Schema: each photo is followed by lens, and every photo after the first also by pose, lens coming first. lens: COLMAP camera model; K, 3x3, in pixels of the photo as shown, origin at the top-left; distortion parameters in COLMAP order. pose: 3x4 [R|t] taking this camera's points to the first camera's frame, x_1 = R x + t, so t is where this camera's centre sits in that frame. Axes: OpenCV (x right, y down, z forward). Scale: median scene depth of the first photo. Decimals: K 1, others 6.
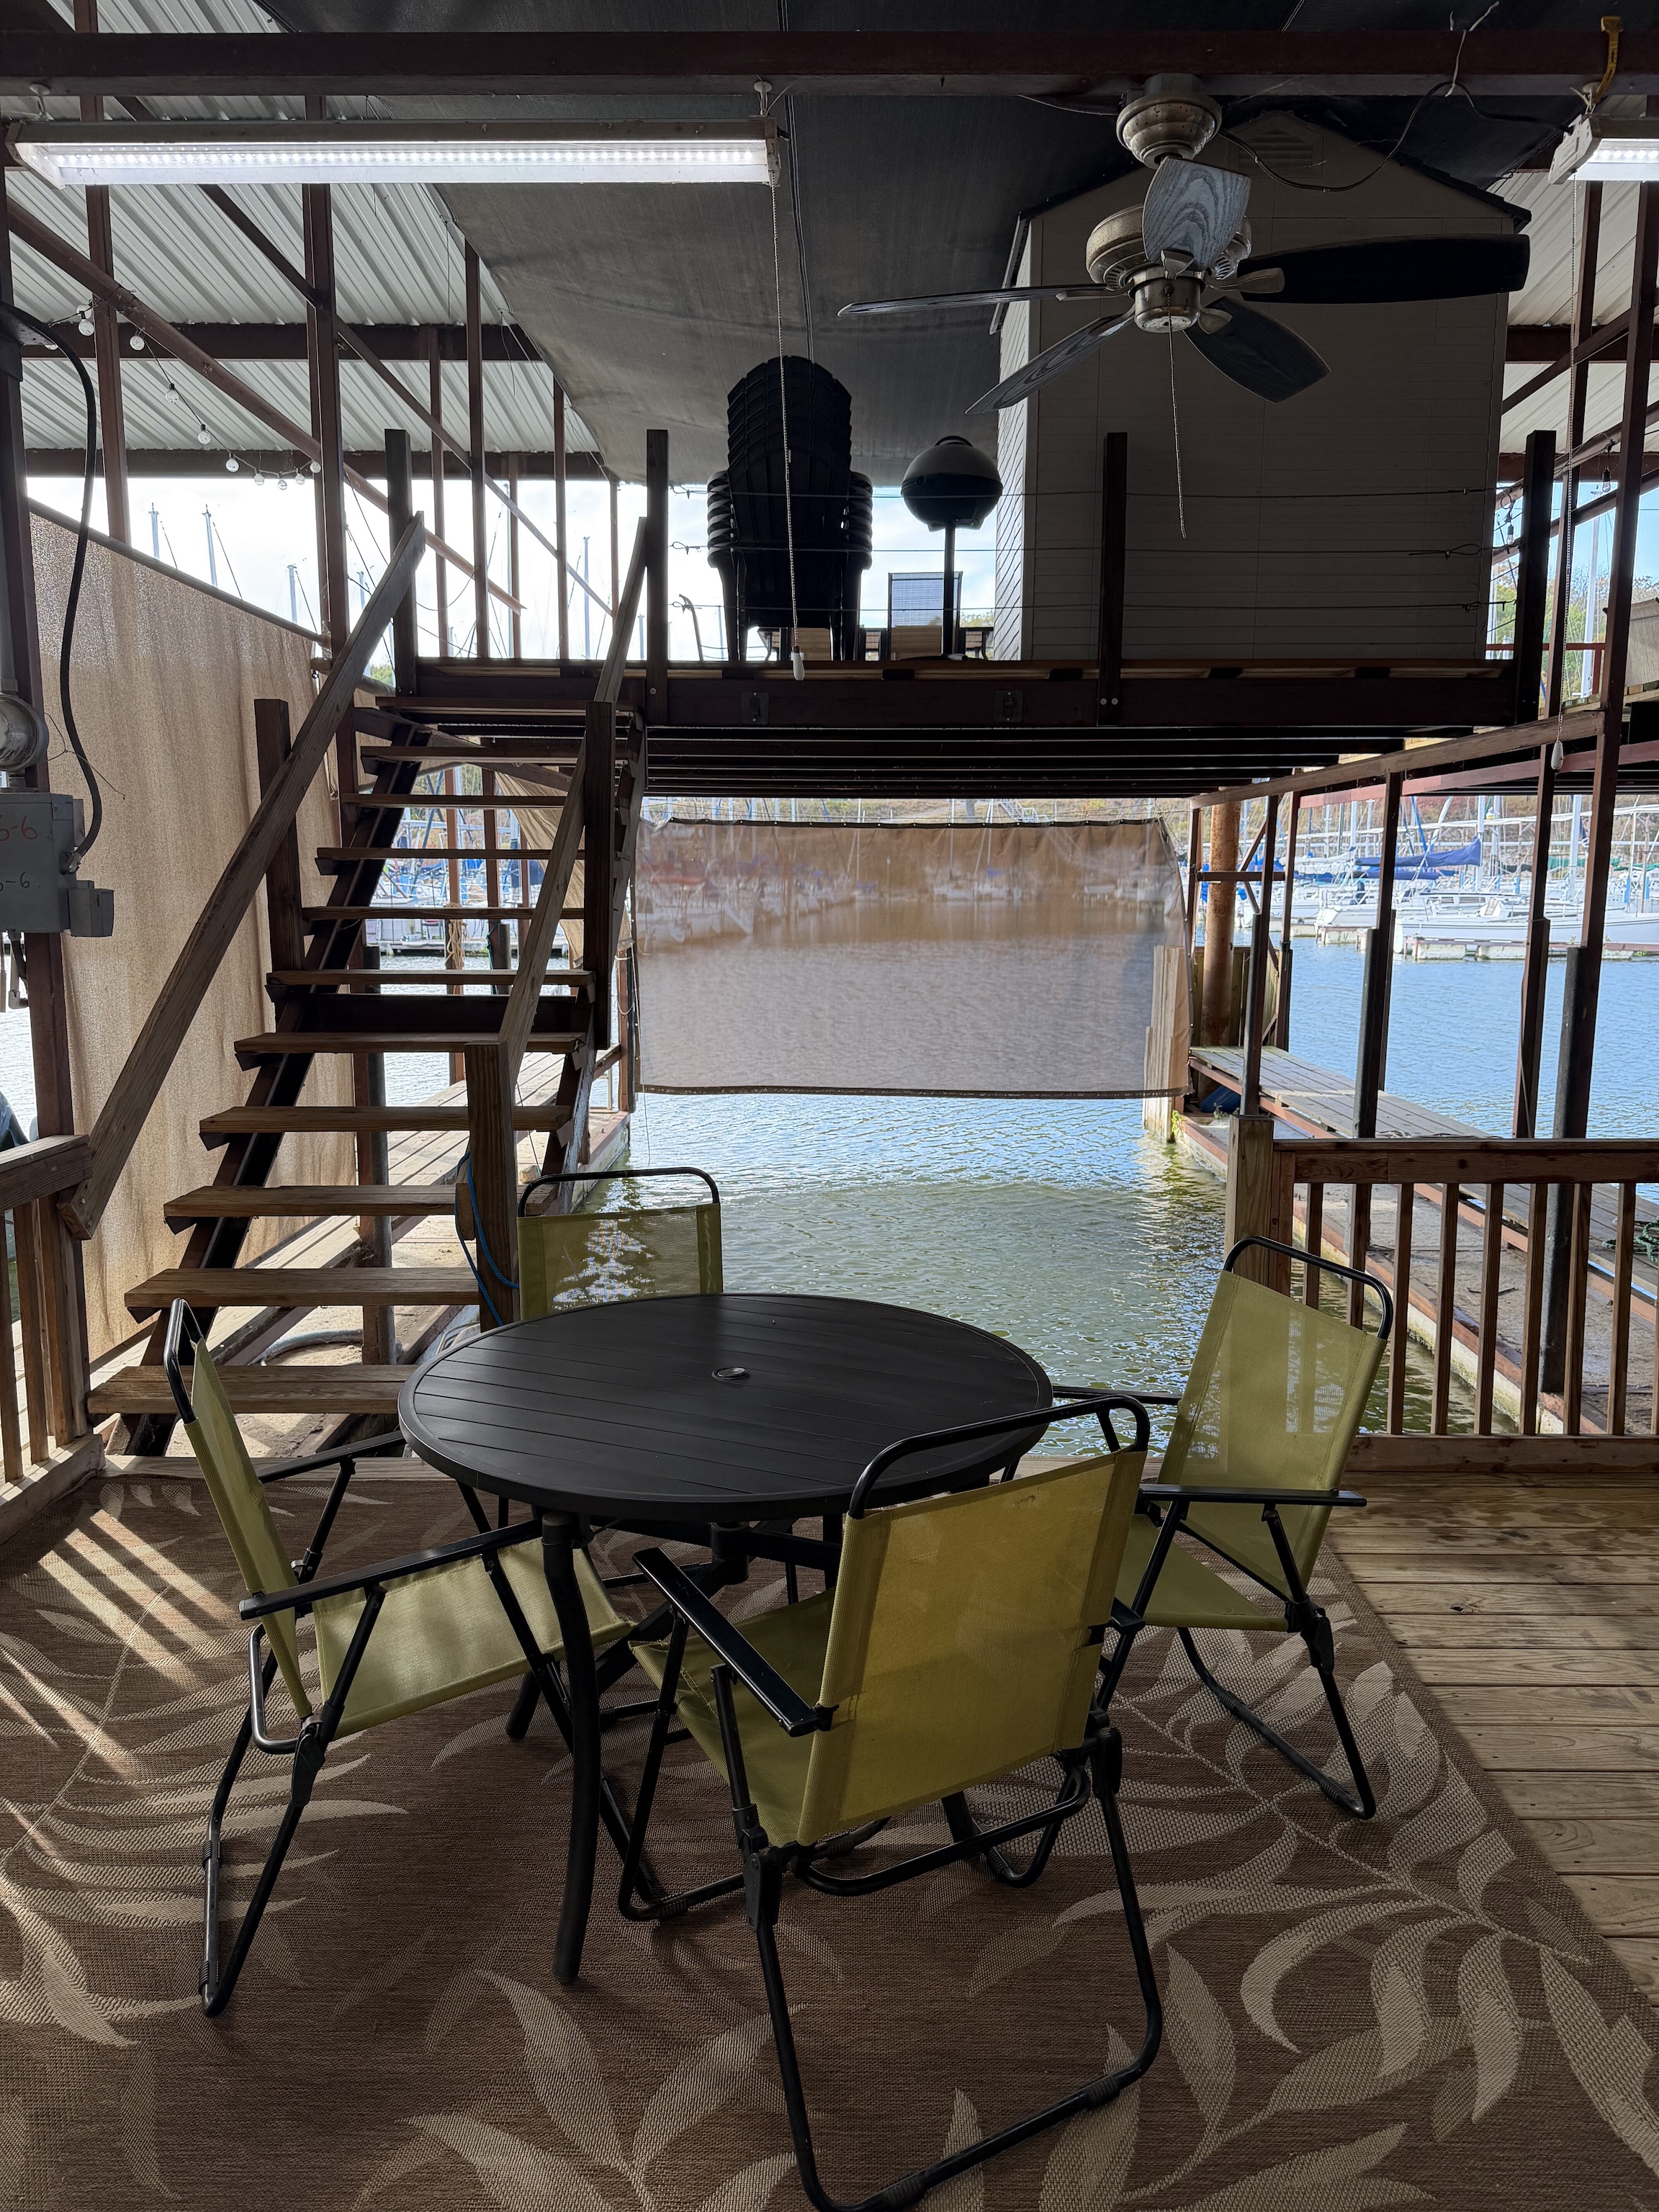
lens RADIAL K [[1546.8, 0, 817.8], [0, 1546.8, 1102.8], [0, 0, 1]] dist [0.074569, -0.139723]
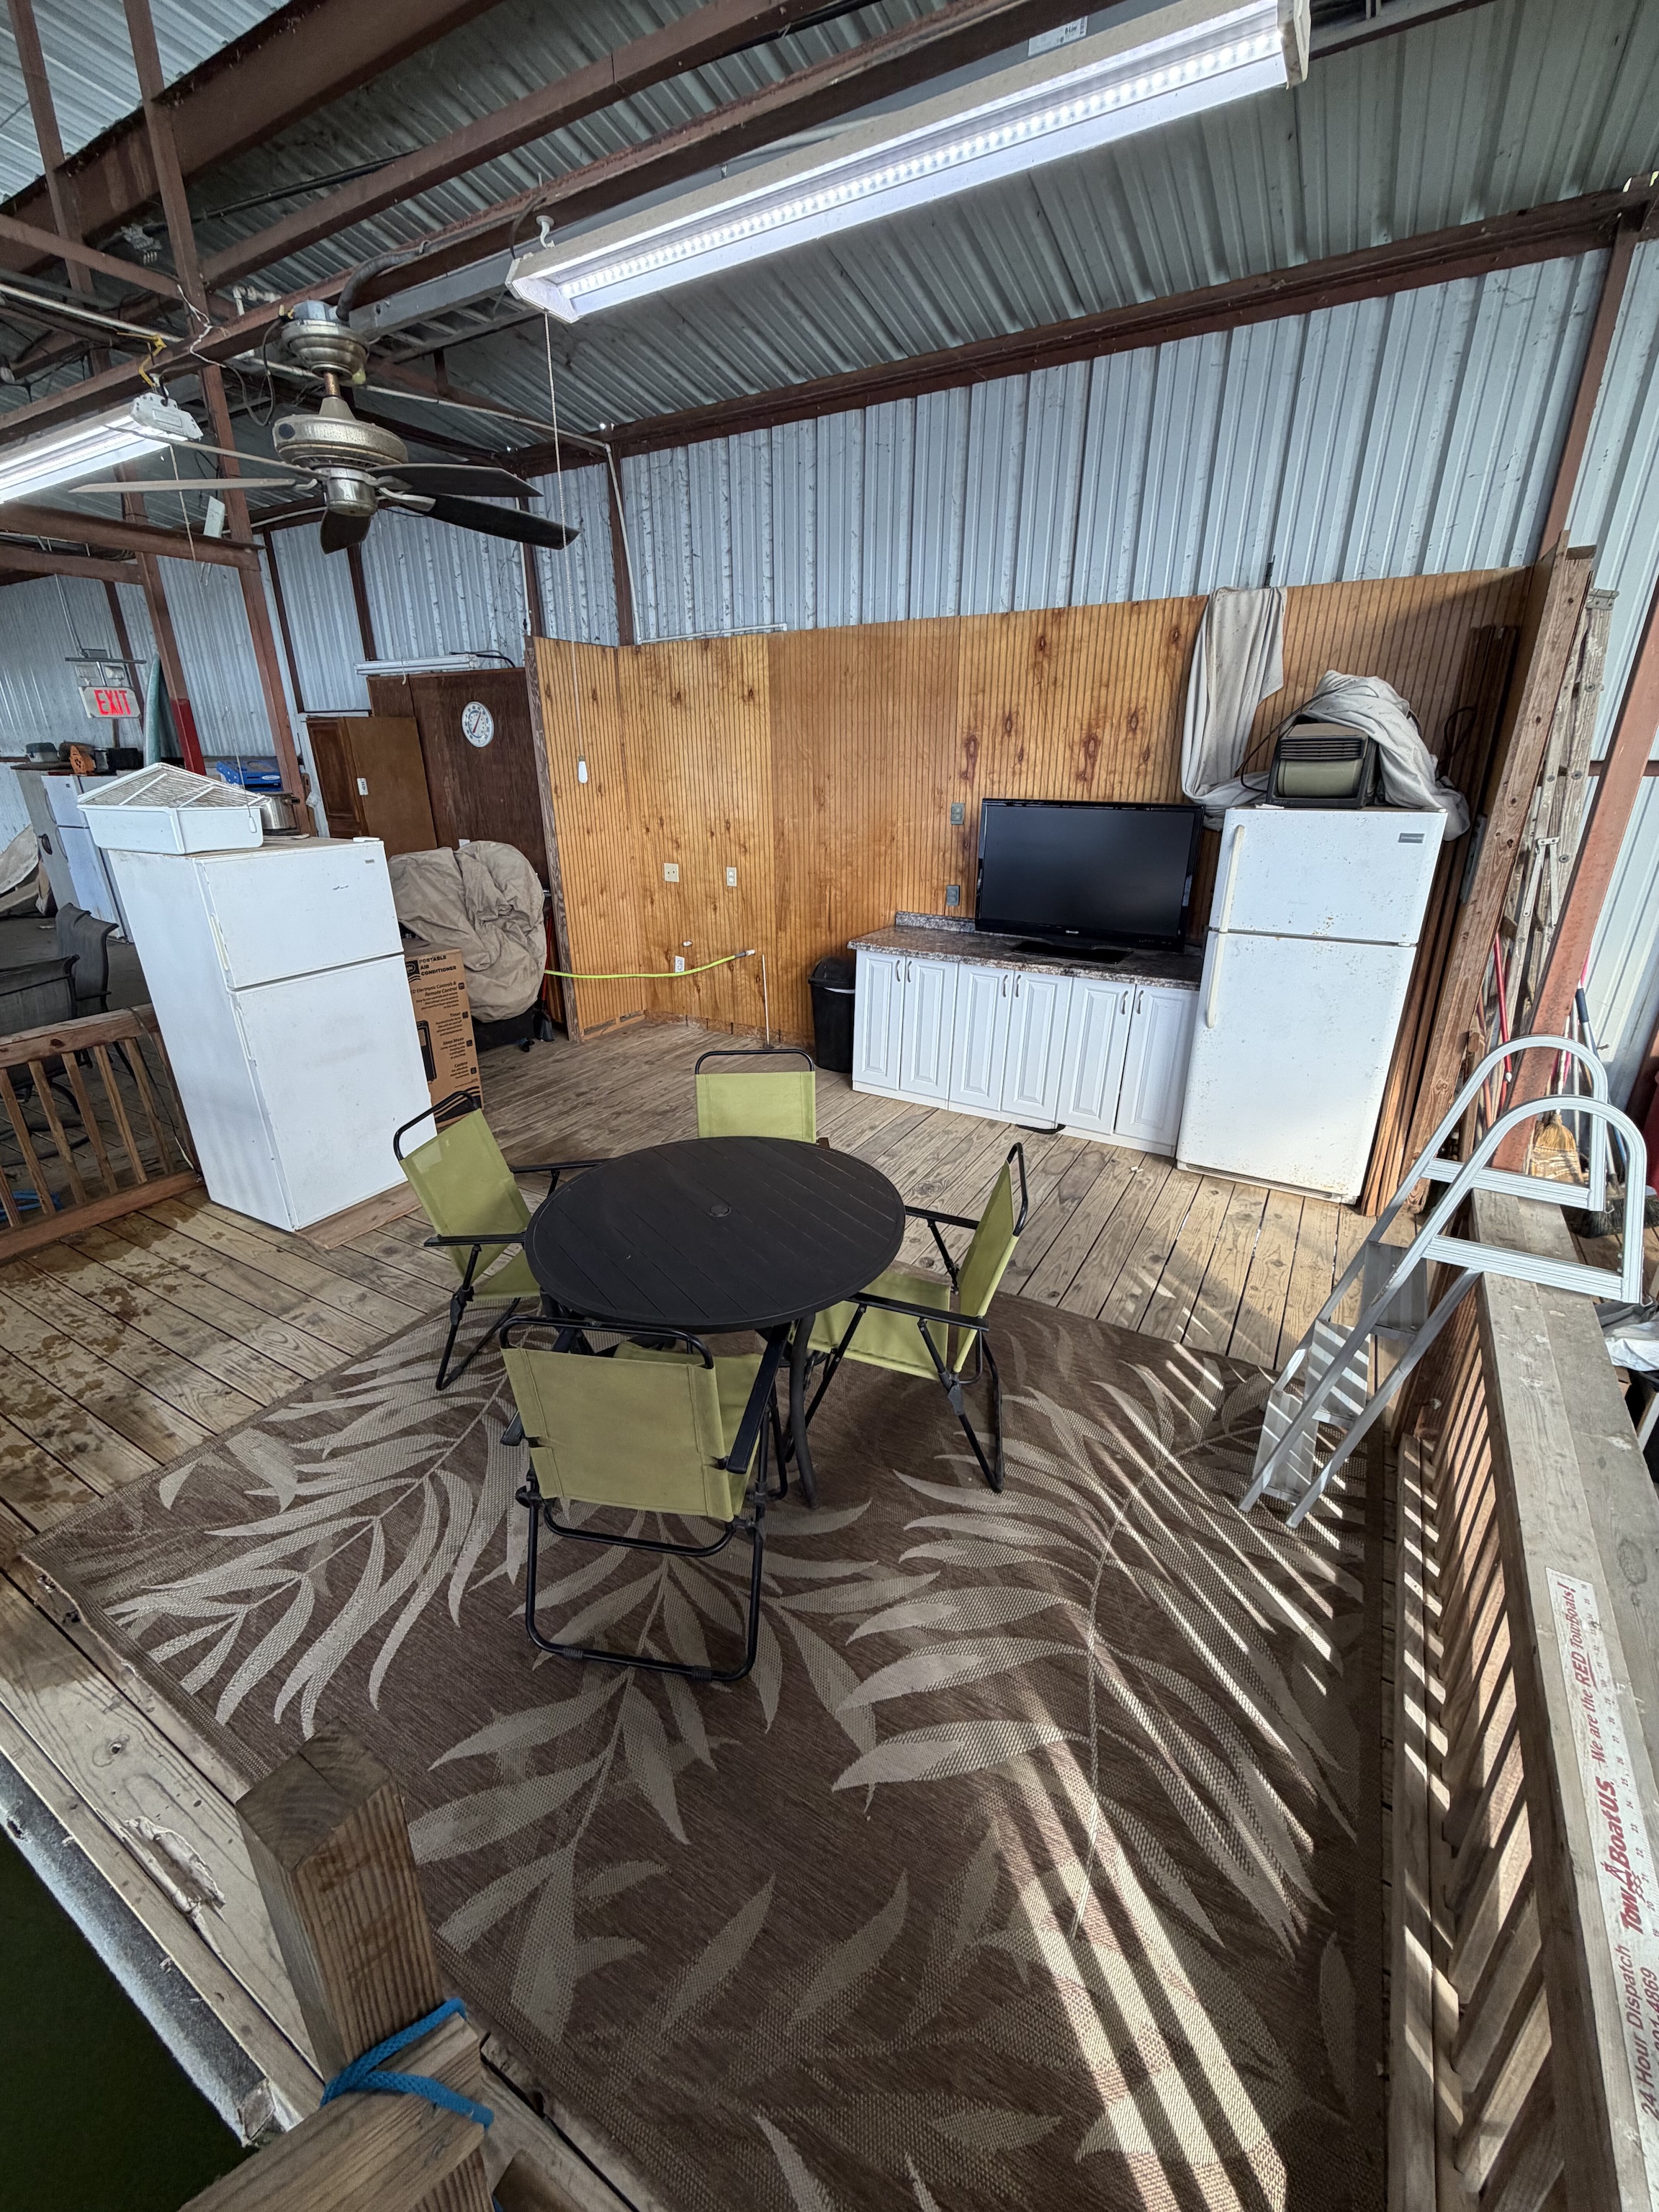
lens RADIAL K [[885.3, 0, 829.8], [0, 885.3, 1099.7], [0, 0, 1]] dist [0.004513, 0.000187]
pose [[-0.871966, -0.175690, 0.456955, -0.110712], [0.075776, 0.873705, 0.480518, -0.073772], [-0.483666, 0.453621, -0.748529, 0.302969]]
